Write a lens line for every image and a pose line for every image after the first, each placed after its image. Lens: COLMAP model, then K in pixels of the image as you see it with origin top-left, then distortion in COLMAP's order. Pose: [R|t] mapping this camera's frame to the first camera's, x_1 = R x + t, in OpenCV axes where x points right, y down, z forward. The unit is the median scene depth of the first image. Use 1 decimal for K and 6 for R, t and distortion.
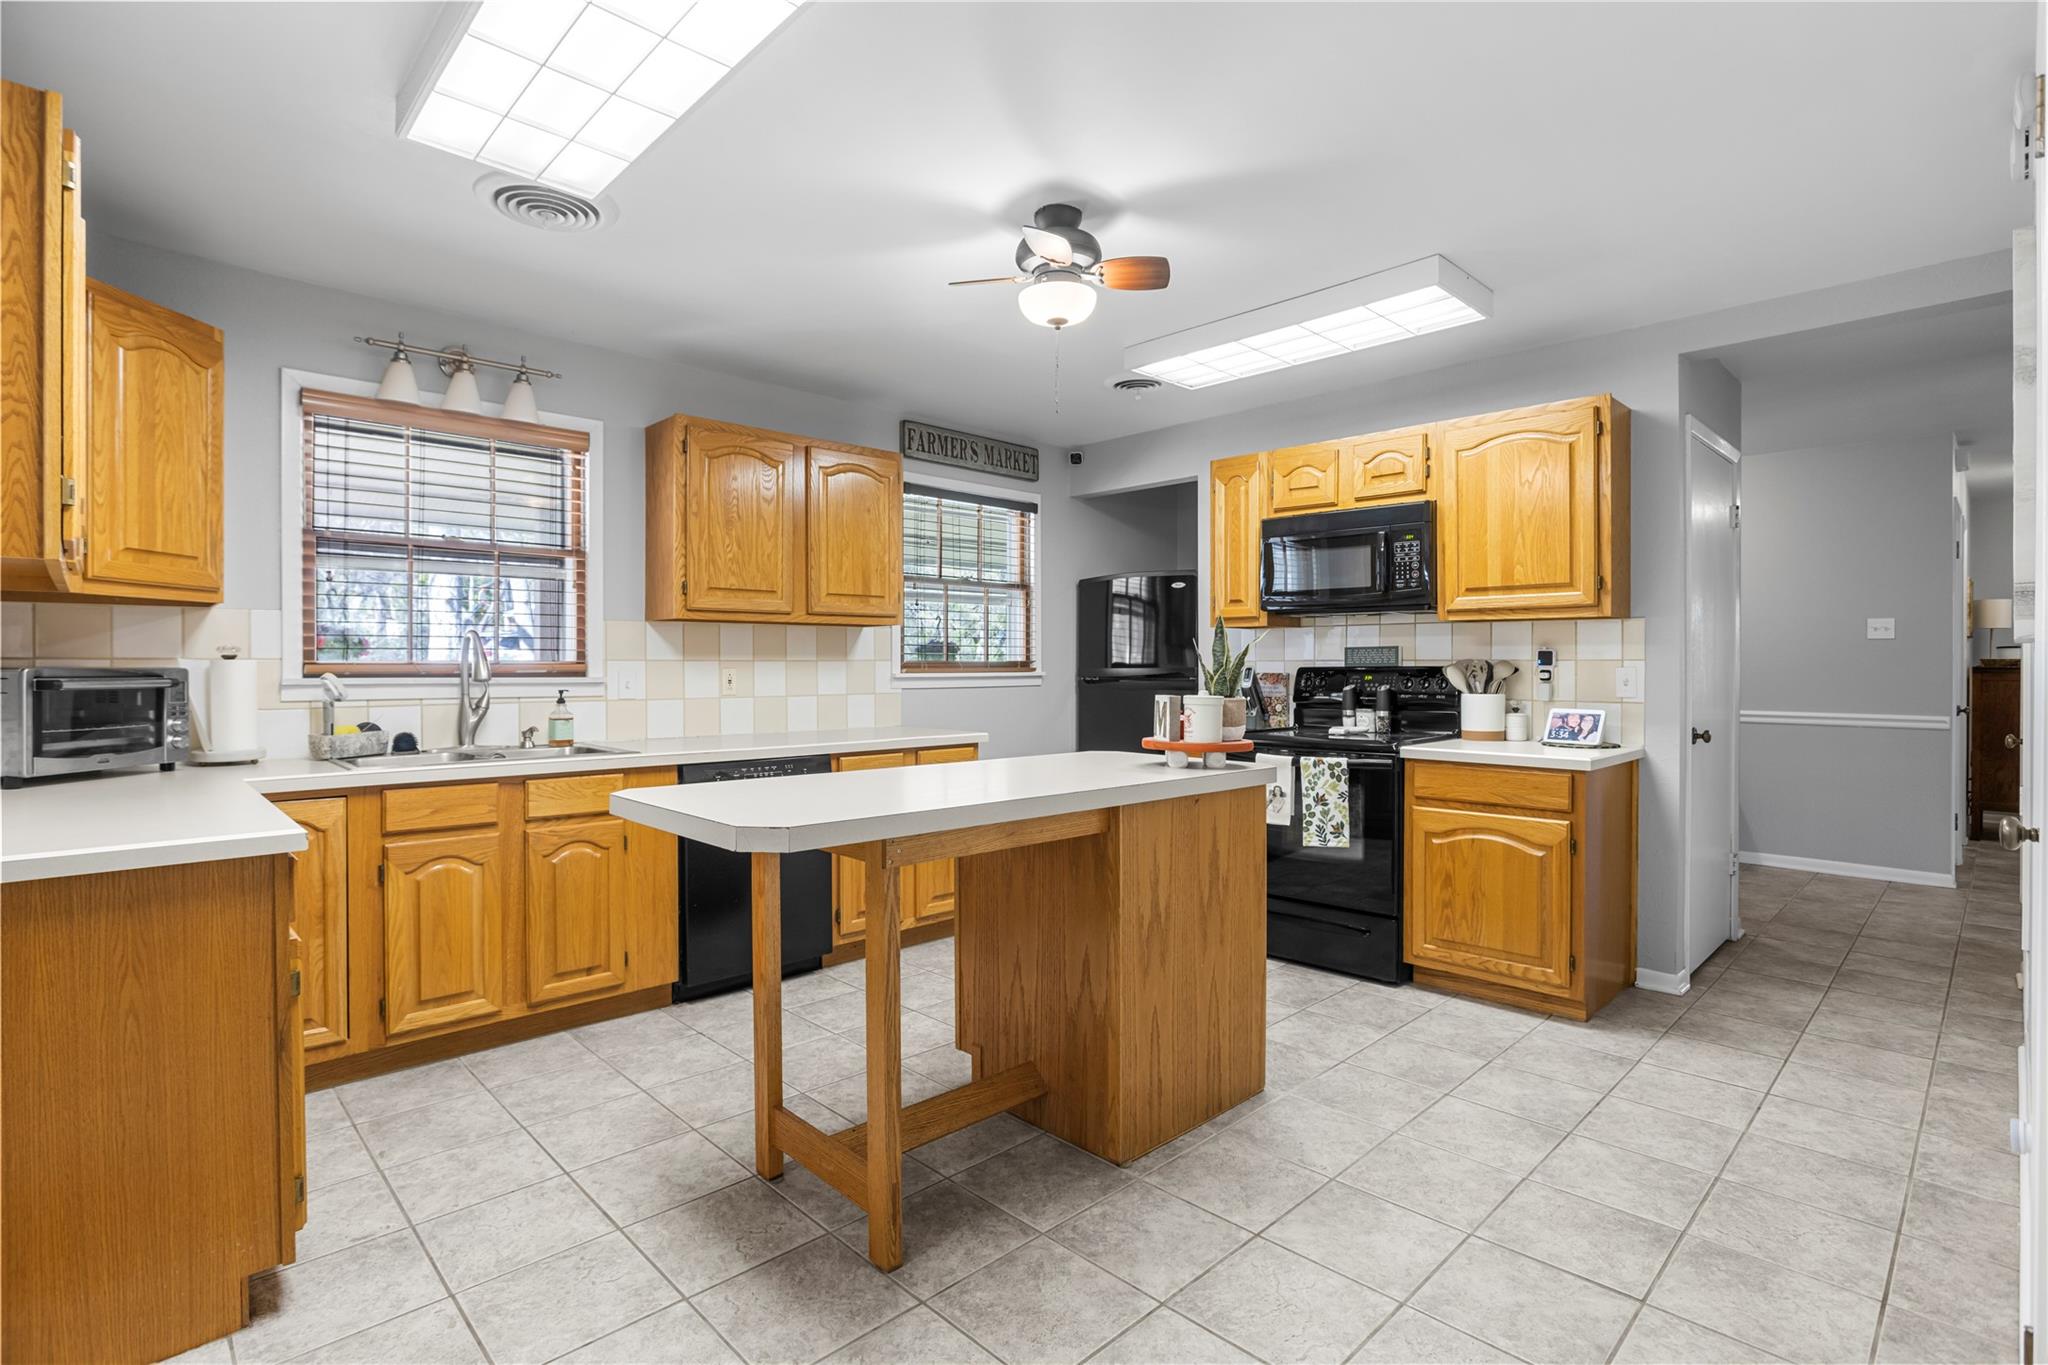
lens RADIAL K [[986.8, 0, 1022.3], [0, 986.8, 688.6], [0, 0, 1]] dist [-0.018376, 0.002263]
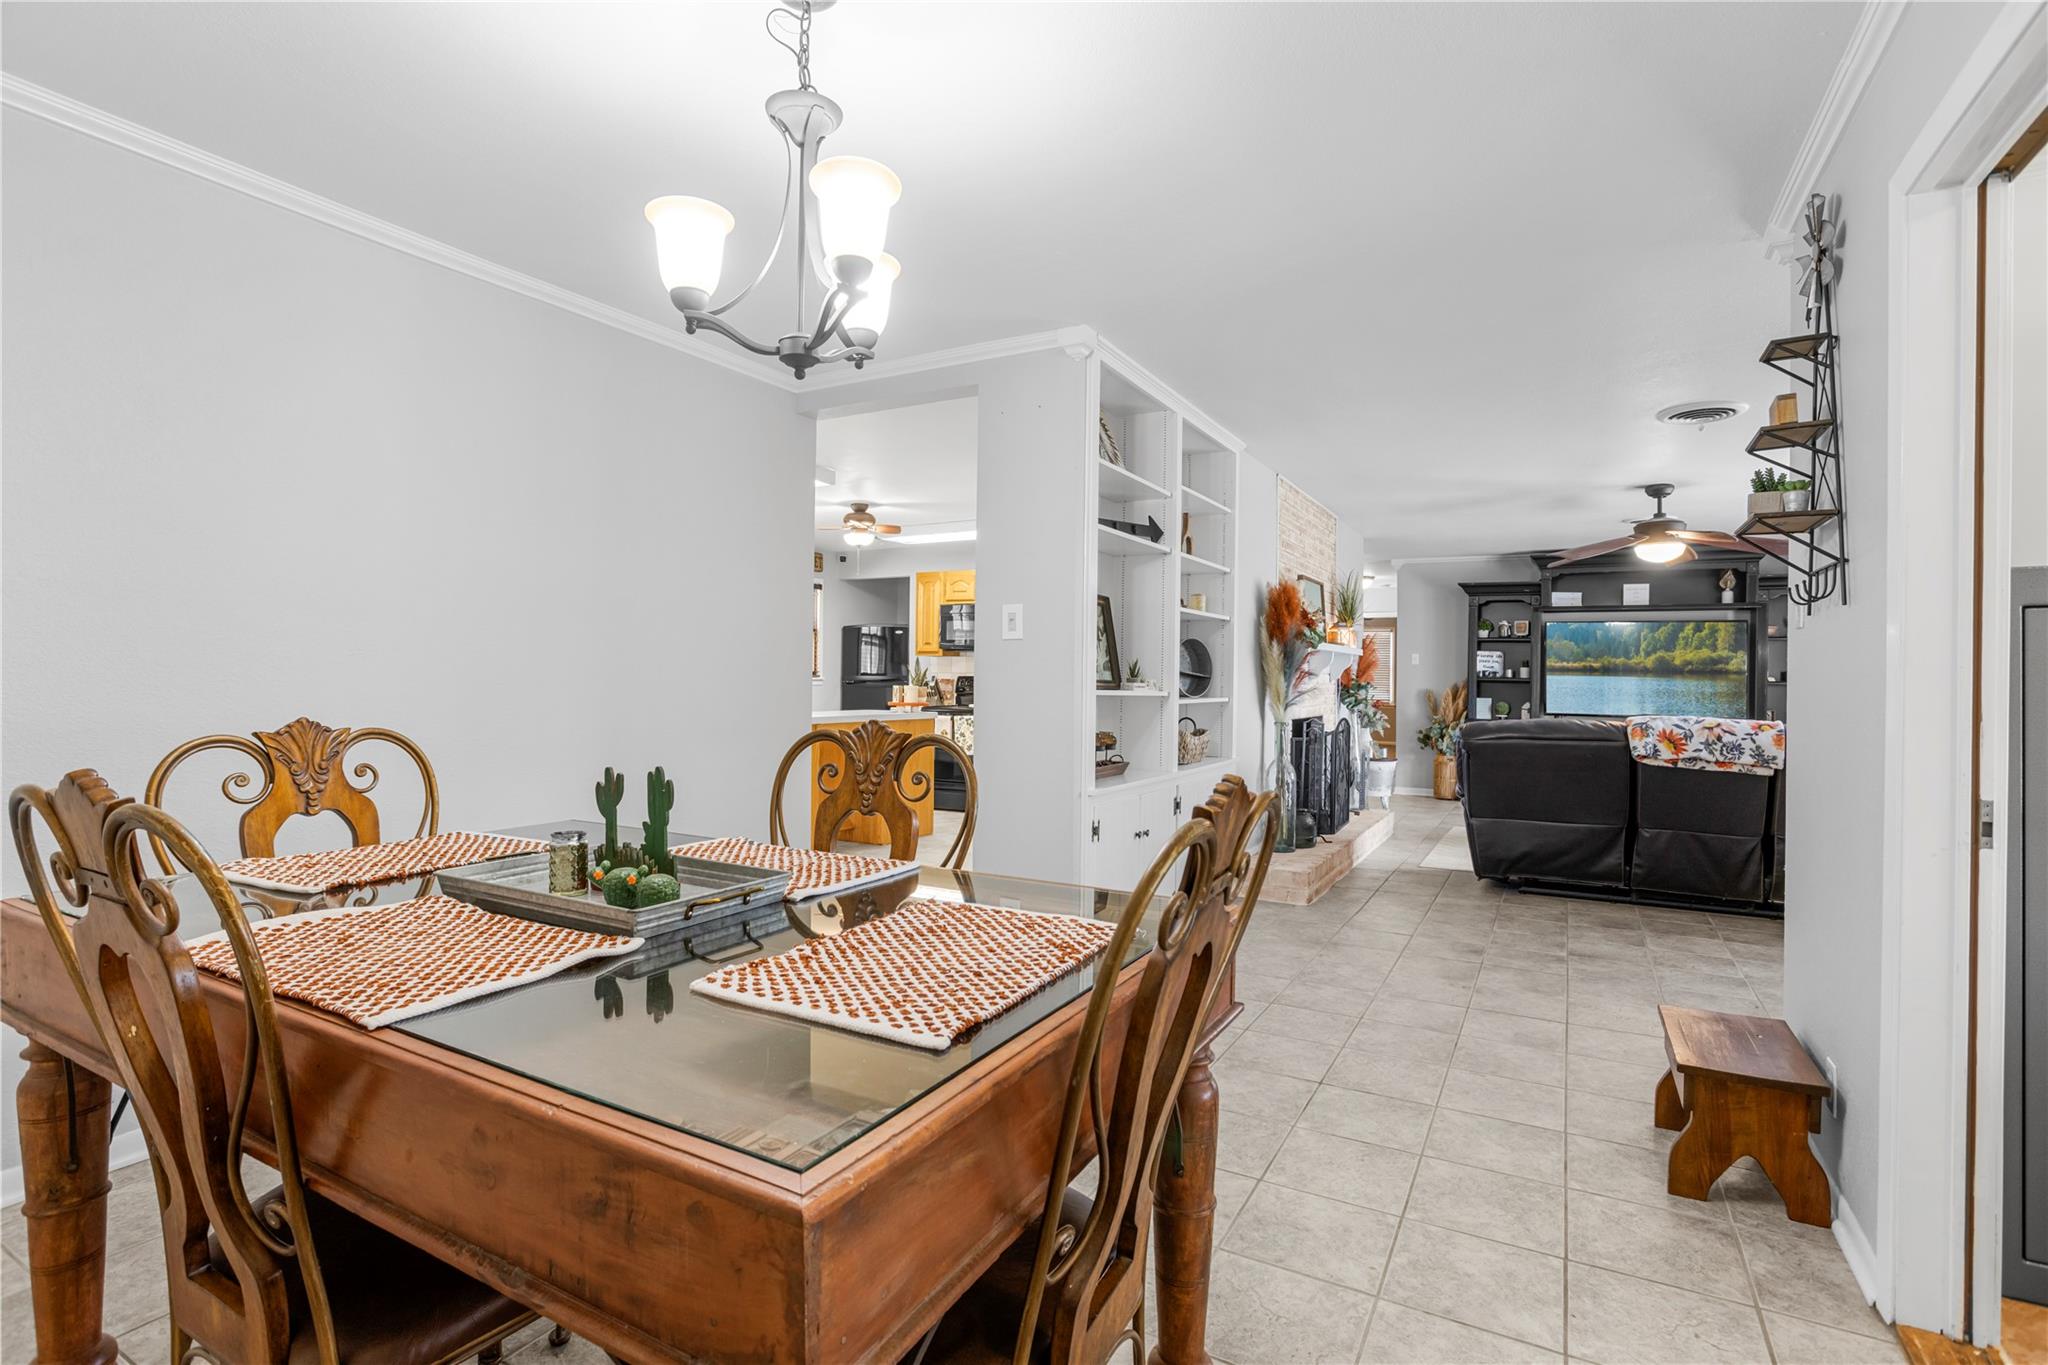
lens RADIAL K [[986.8, 0, 1039.1], [0, 986.8, 687.1], [0, 0, 1]] dist [-0.018376, 0.002263]
pose [[0.952684, 0.011056, 0.303761, -0.177273], [-0.007762, 0.999897, -0.012050, 0.024435], [-0.303863, 0.009122, 0.952672, -0.983274]]
